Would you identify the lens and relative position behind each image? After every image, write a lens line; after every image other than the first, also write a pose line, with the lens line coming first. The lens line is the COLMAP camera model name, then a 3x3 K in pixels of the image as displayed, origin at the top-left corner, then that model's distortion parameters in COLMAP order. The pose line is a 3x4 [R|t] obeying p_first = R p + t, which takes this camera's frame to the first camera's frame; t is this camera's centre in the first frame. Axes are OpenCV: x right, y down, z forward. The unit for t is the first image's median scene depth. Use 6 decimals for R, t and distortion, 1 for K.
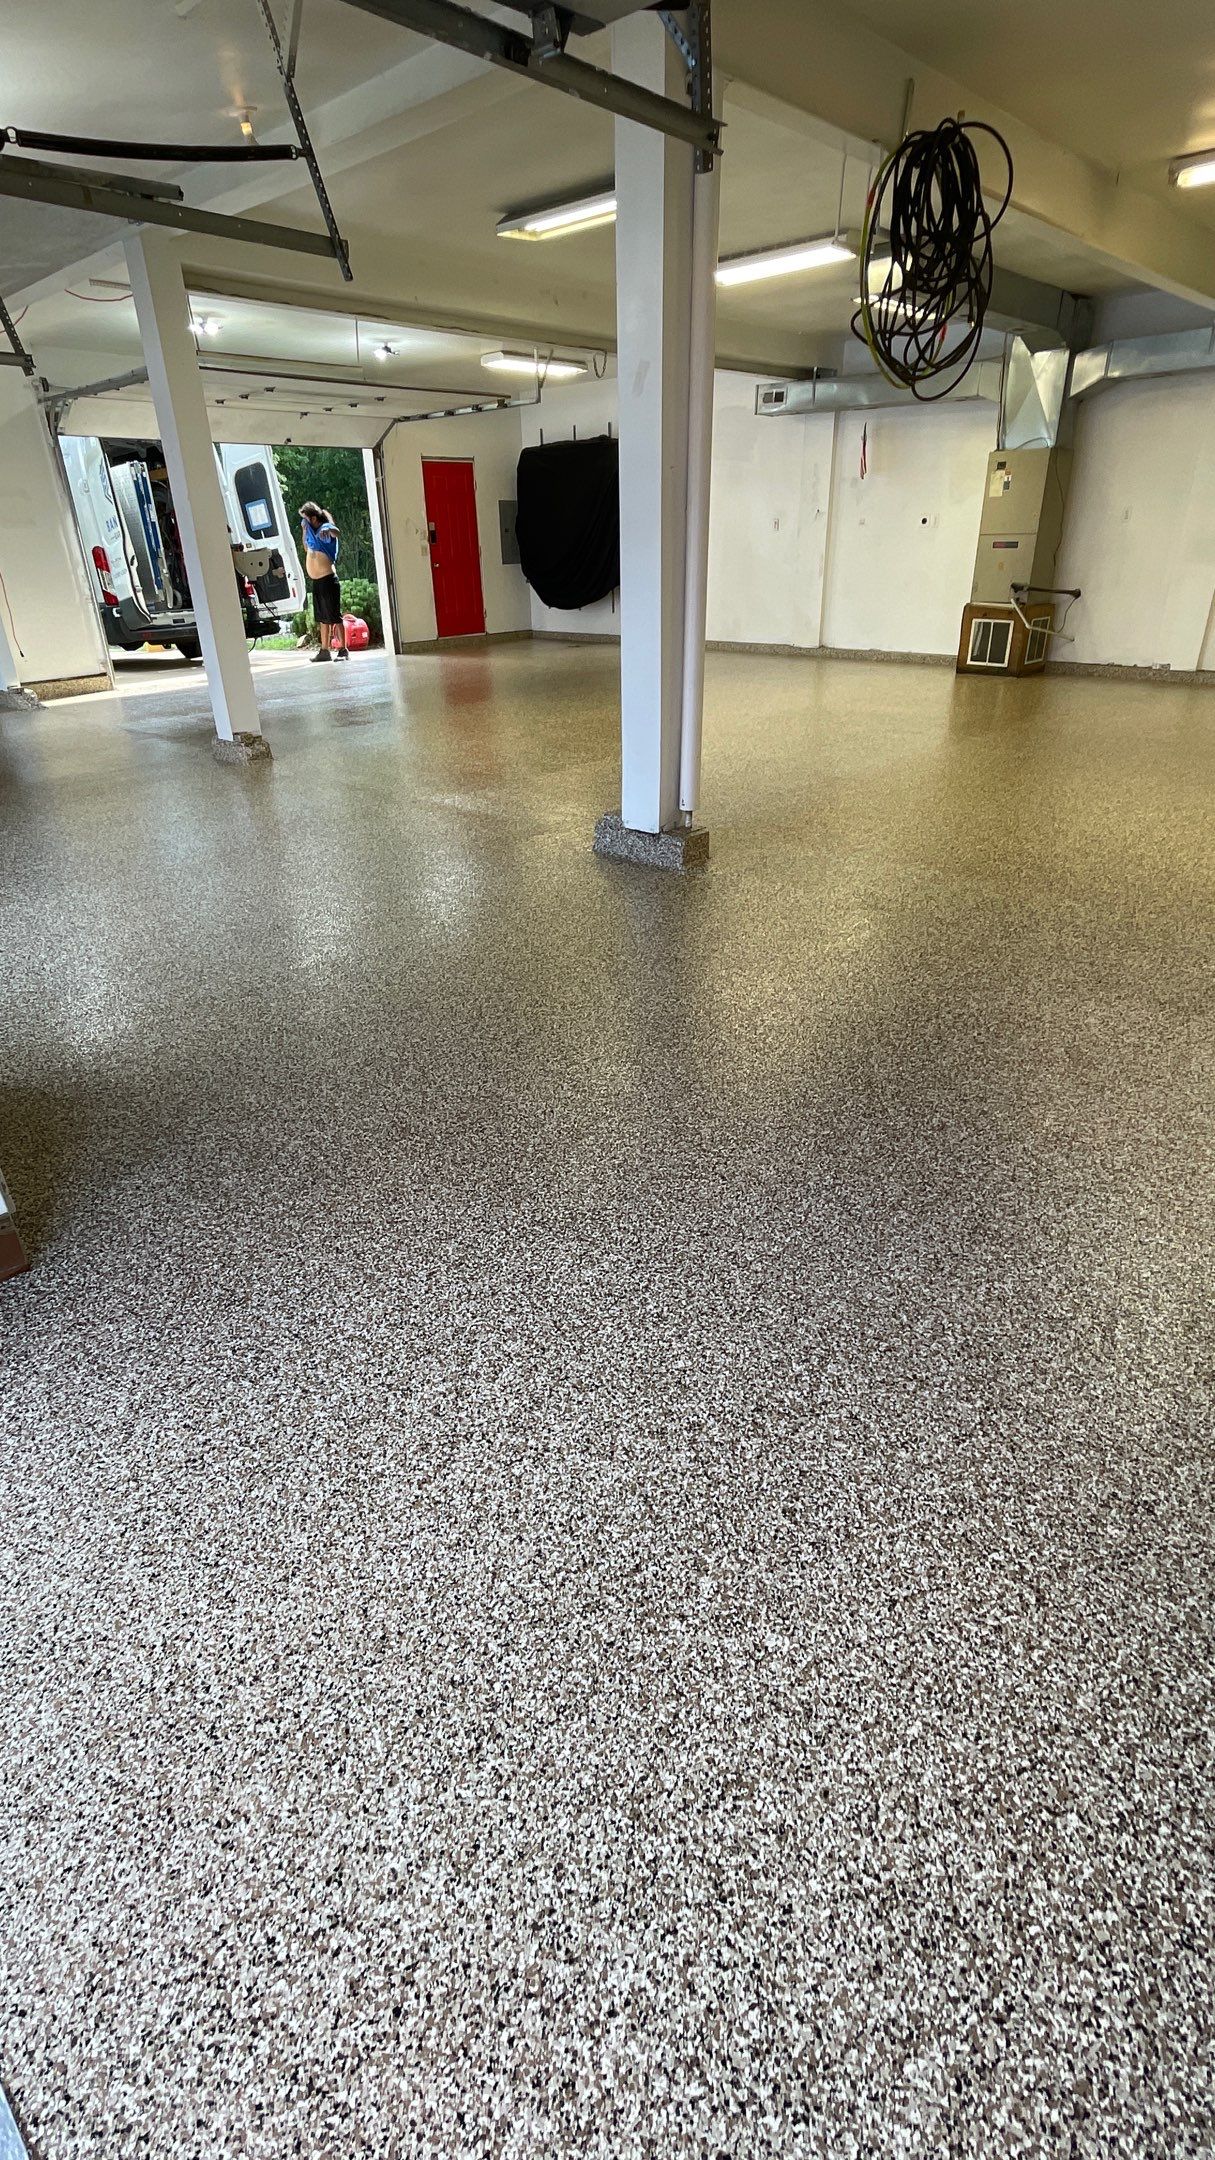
lens RADIAL K [[1039.1, 0, 611.5], [0, 1039.1, 1084.6], [0, 0, 1]] dist [0.013683, -0.008837]
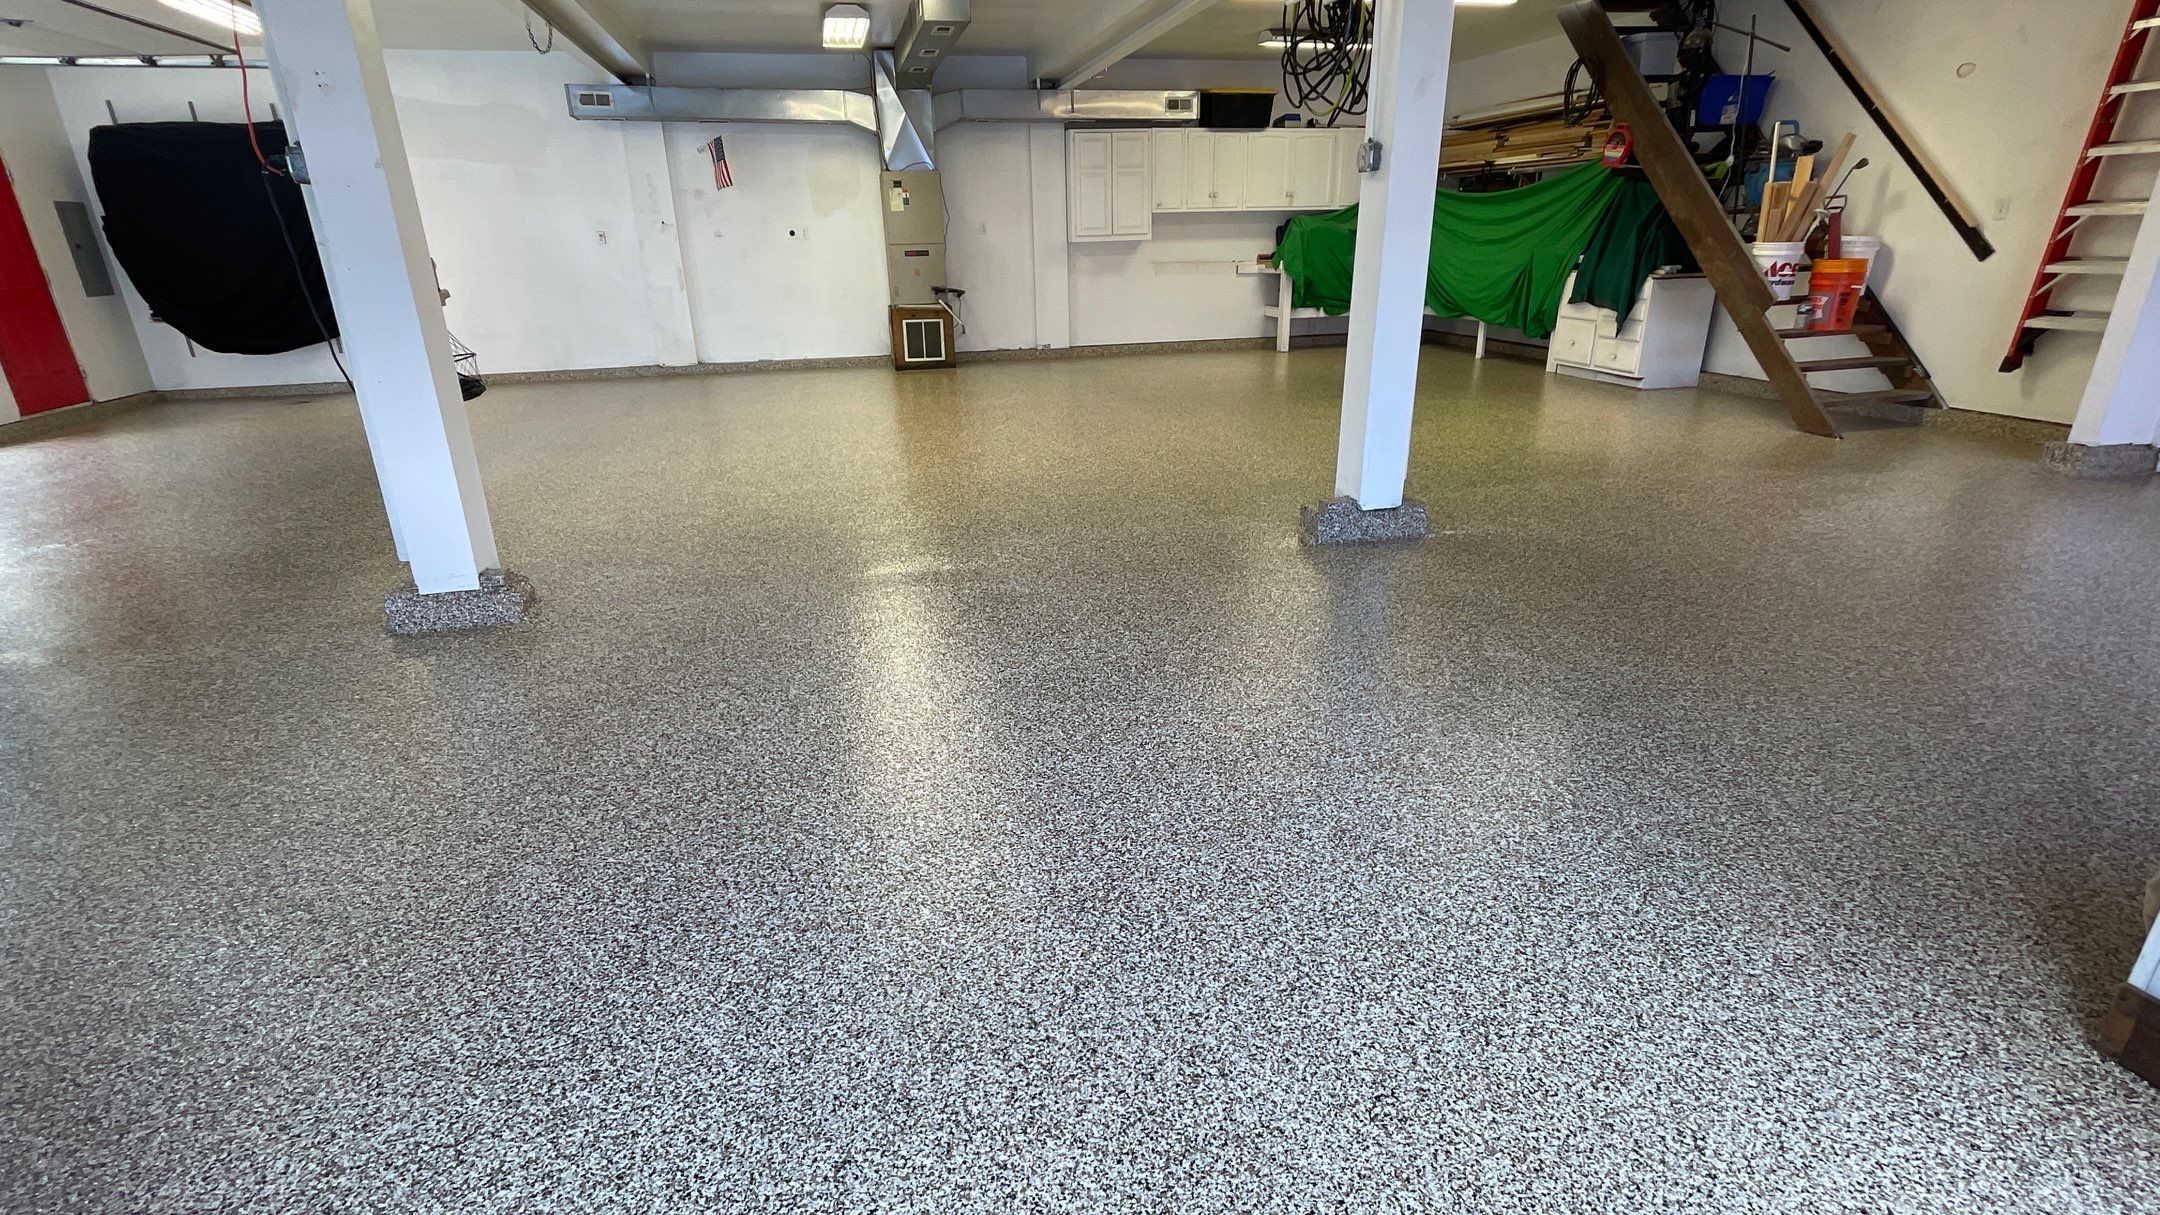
lens RADIAL K [[1039.1, 0, 1084.7], [0, 1039.1, 606.2], [0, 0, 1]] dist [0.013683, -0.008837]
pose [[0.530205, -0.280785, 0.800027, -0.455450], [0.407688, 0.911761, 0.049811, -0.158236], [-0.743420, 0.299752, 0.597893, 0.317909]]
